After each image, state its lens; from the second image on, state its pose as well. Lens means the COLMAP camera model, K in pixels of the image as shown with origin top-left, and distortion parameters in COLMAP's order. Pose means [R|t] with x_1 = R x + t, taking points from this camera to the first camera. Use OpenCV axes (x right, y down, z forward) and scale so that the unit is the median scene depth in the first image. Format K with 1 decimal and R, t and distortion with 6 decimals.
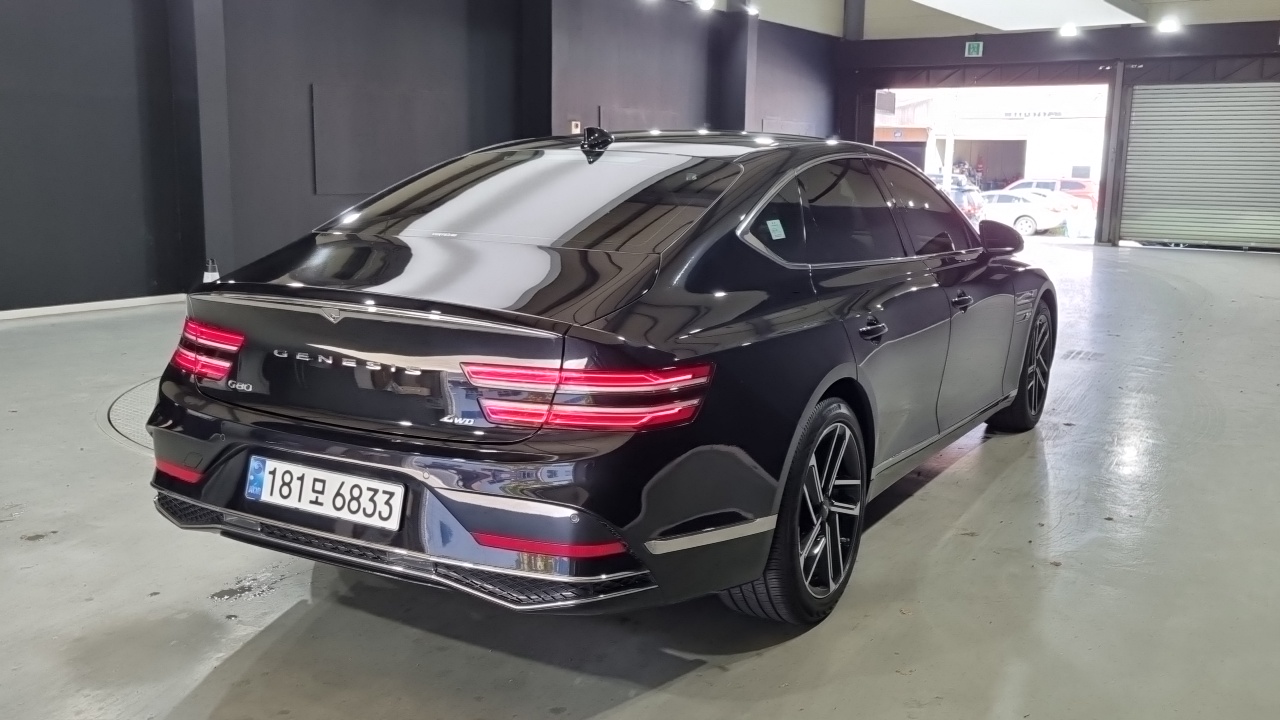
lens RADIAL K [[1076.2, 0, 690.0], [0, 1076.2, 375.8], [0, 0, 1]] dist [0.006950, -0.000850]
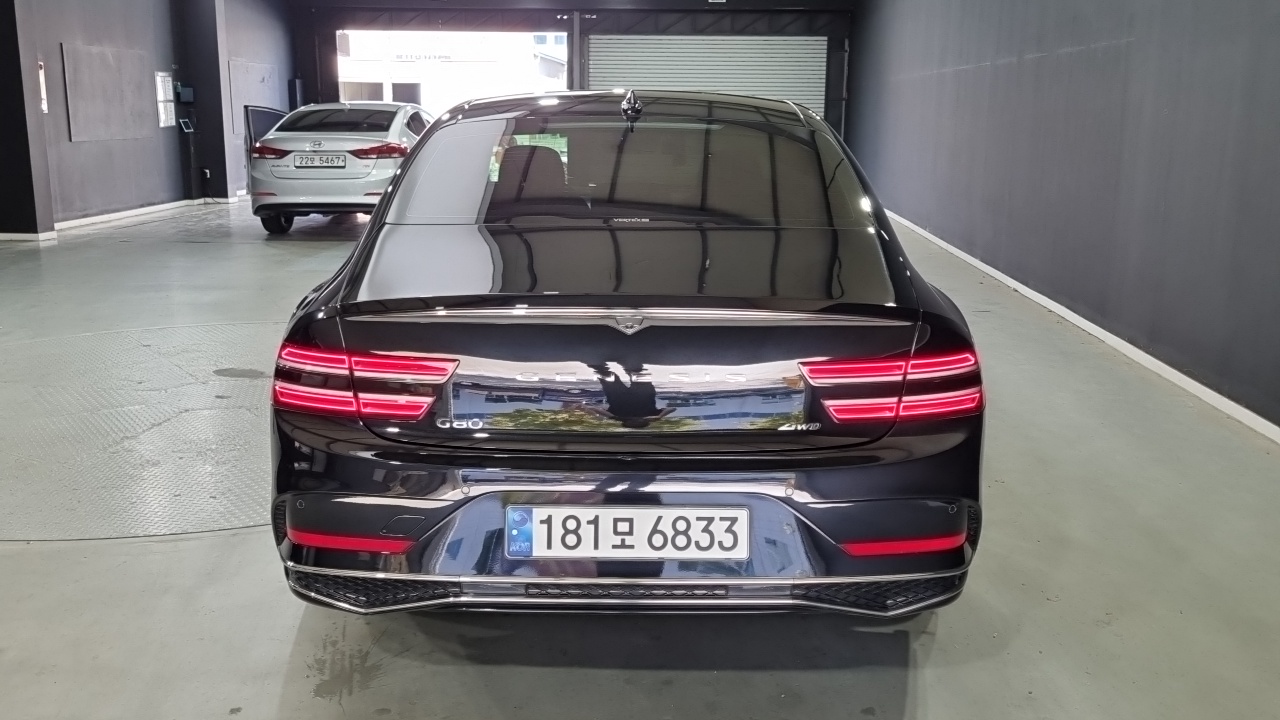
lens RADIAL K [[1076.2, 0, 690.0], [0, 1076.2, 375.8], [0, 0, 1]] dist [0.006950, -0.000850]
pose [[0.879184, -0.116267, 0.462079, -0.672917], [0.093510, 0.993016, 0.071941, -0.070904], [-0.467216, -0.020041, 0.883916, 0.229574]]
